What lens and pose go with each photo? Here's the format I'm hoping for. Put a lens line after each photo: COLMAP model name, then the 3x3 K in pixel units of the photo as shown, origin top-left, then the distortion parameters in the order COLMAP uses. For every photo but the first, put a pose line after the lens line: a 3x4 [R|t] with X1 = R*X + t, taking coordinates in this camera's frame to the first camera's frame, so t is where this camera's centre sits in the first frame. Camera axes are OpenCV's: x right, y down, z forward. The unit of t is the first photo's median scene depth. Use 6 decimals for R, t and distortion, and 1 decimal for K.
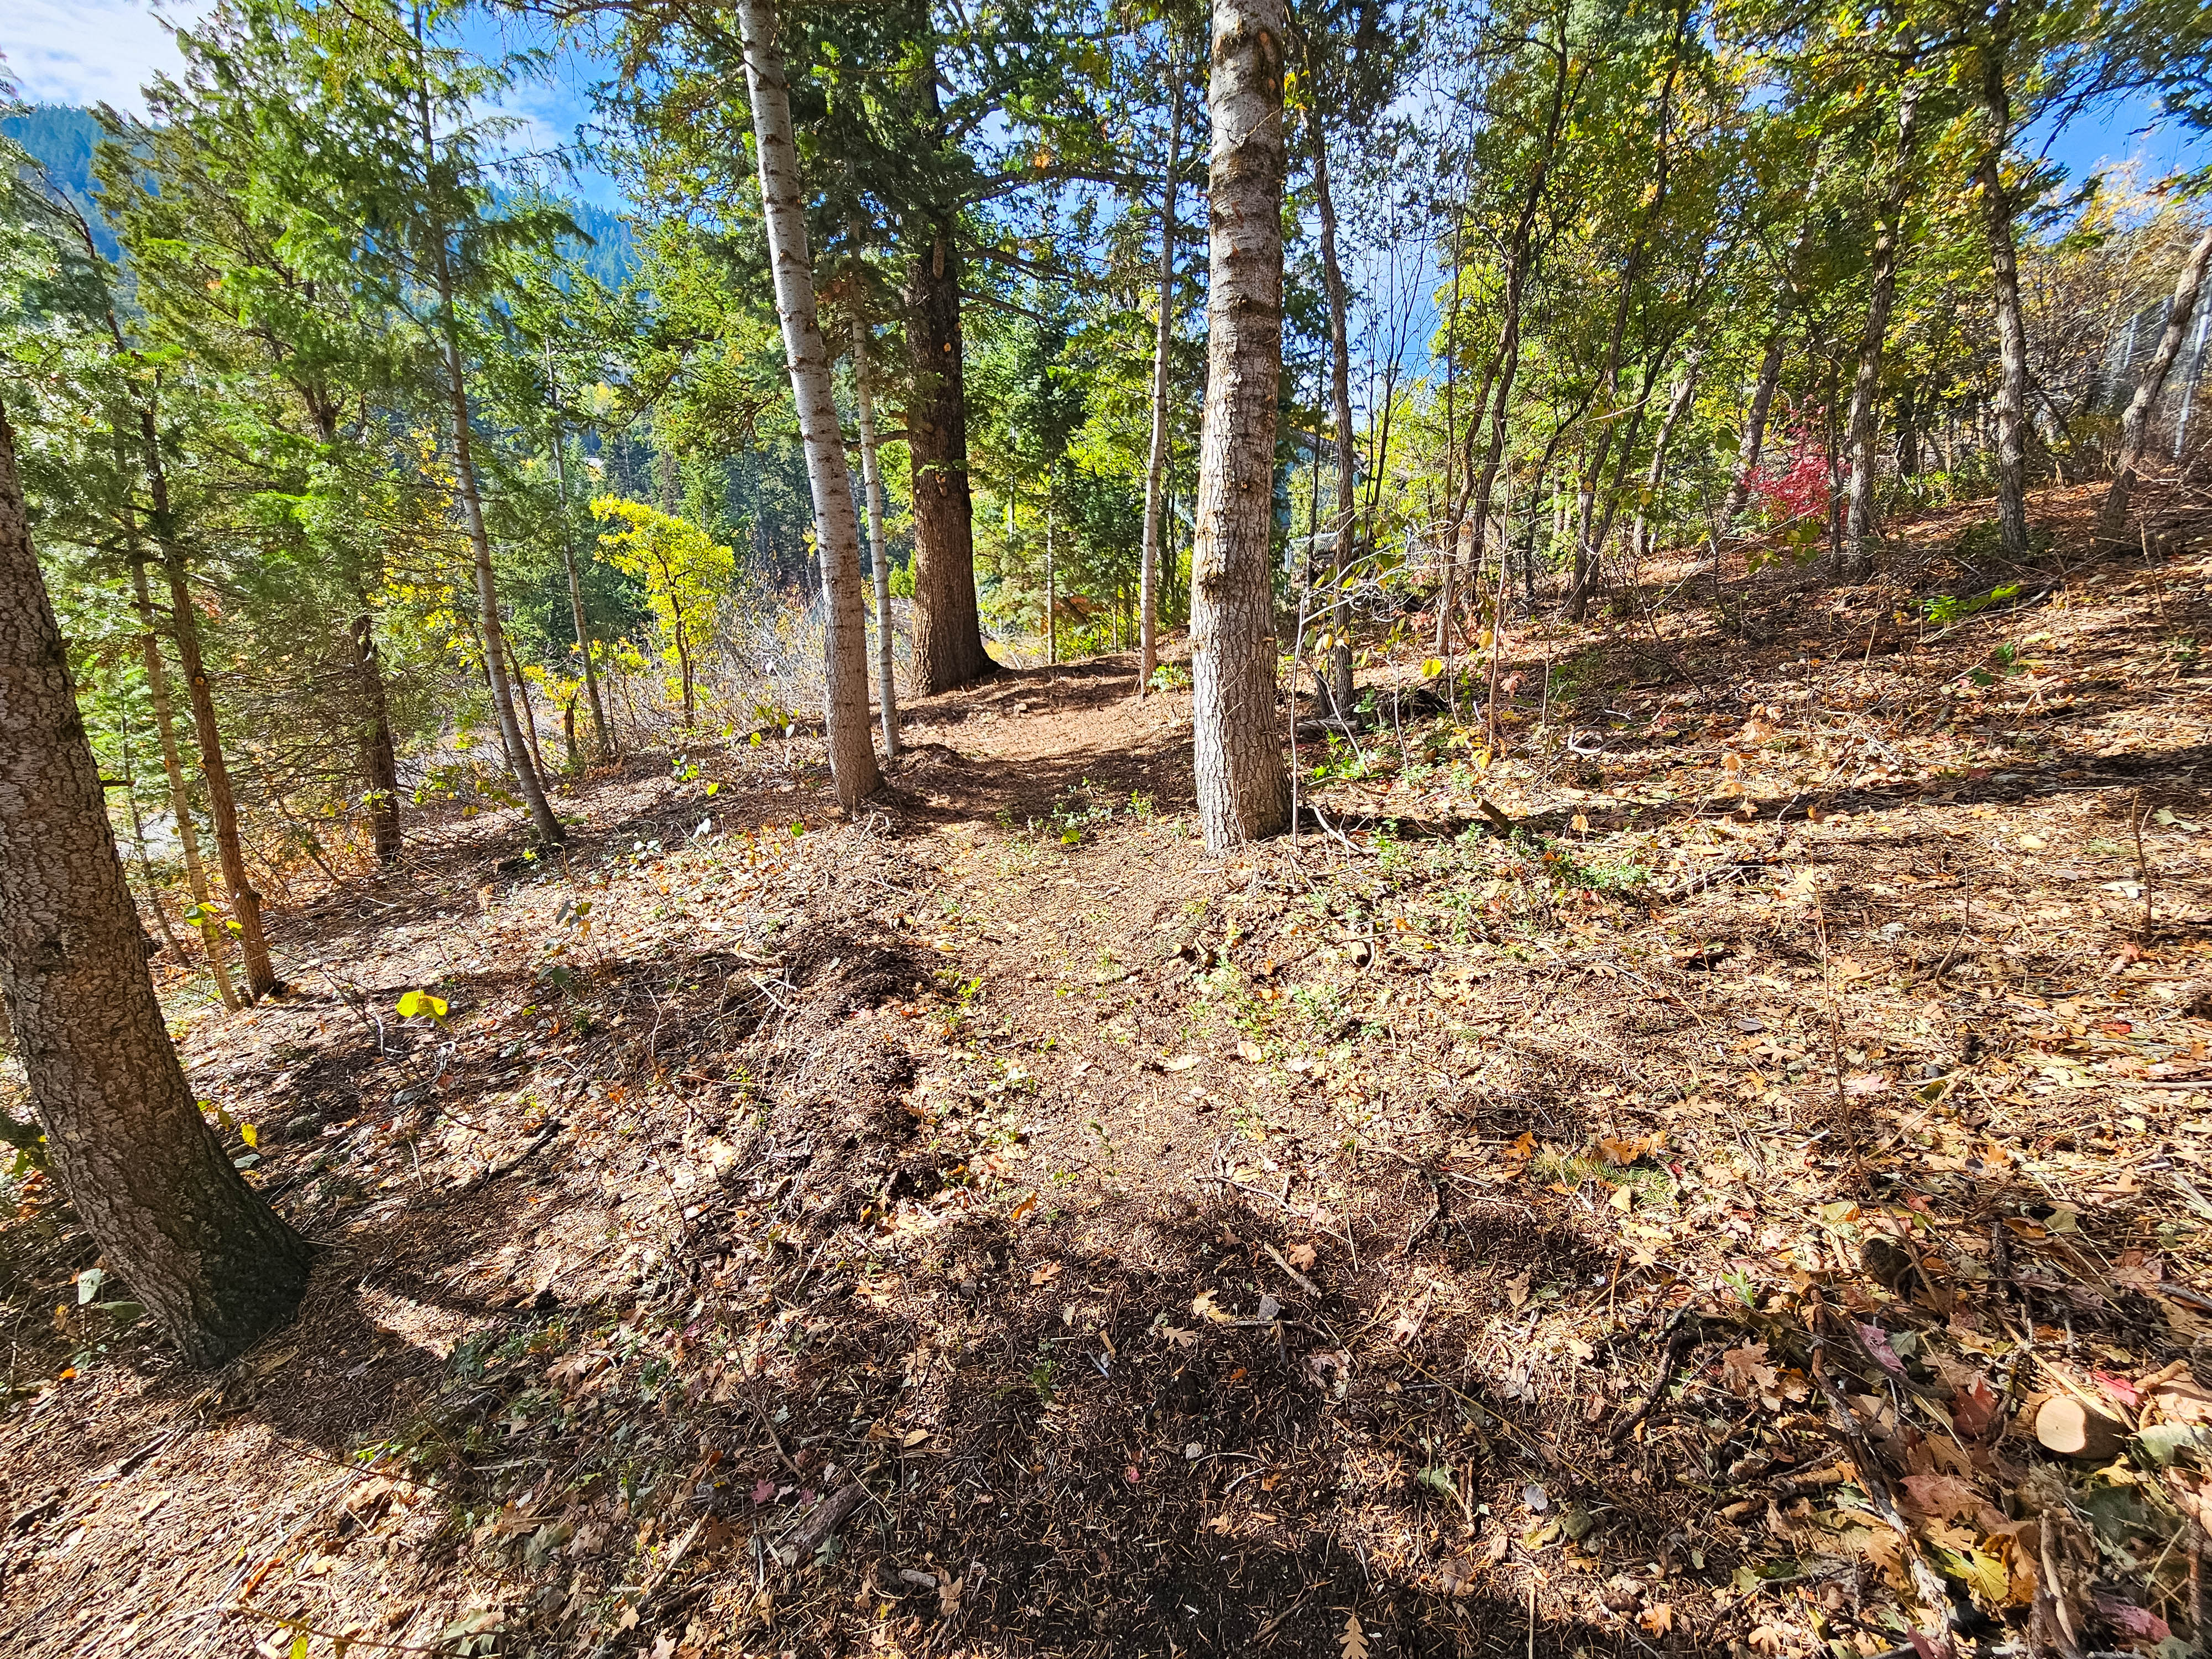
lens RADIAL K [[889.3, 0, 1106.0], [0, 889.3, 829.5], [0, 0, 1]] dist [-0.034445, 0.007333]
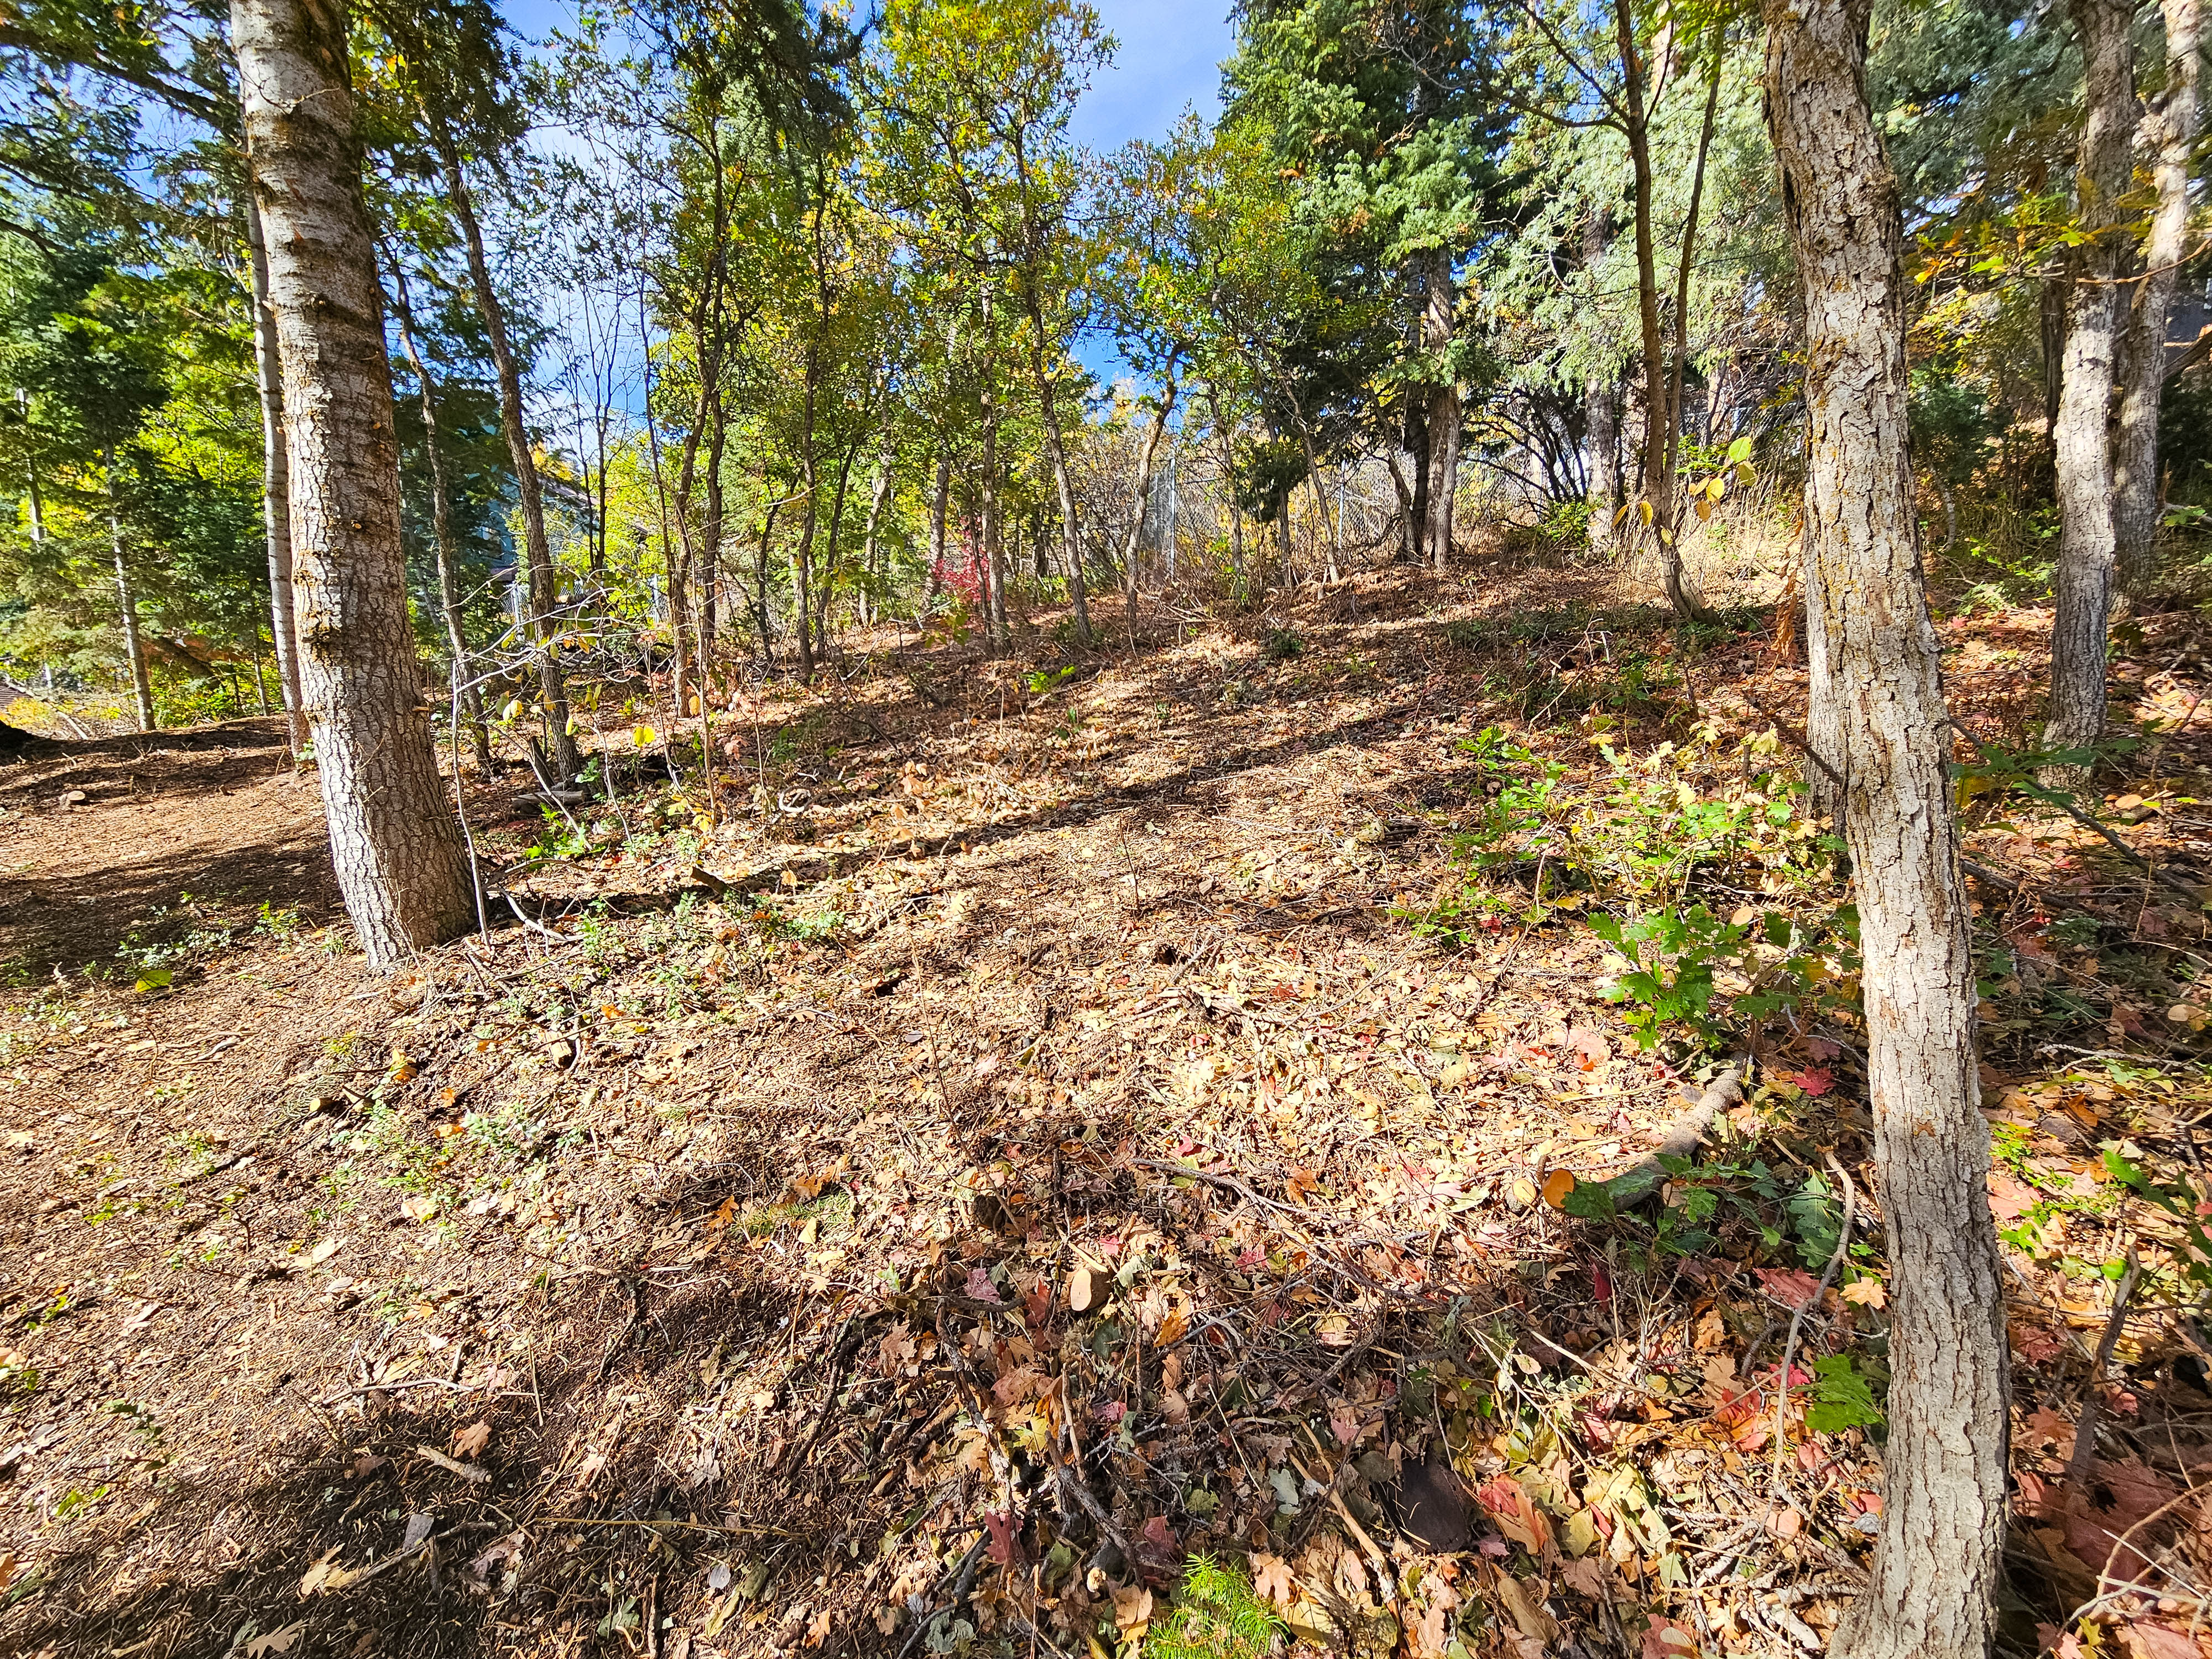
lens RADIAL K [[873.9, 0, 1107.9], [0, 873.9, 840.3], [0, 0, 1]] dist [-0.025959, 0.003917]
pose [[0.728334, -0.104260, 0.677244, 0.128356], [0.133469, 0.991012, 0.009026, -0.012573], [-0.672098, 0.083818, 0.735703, -0.053430]]
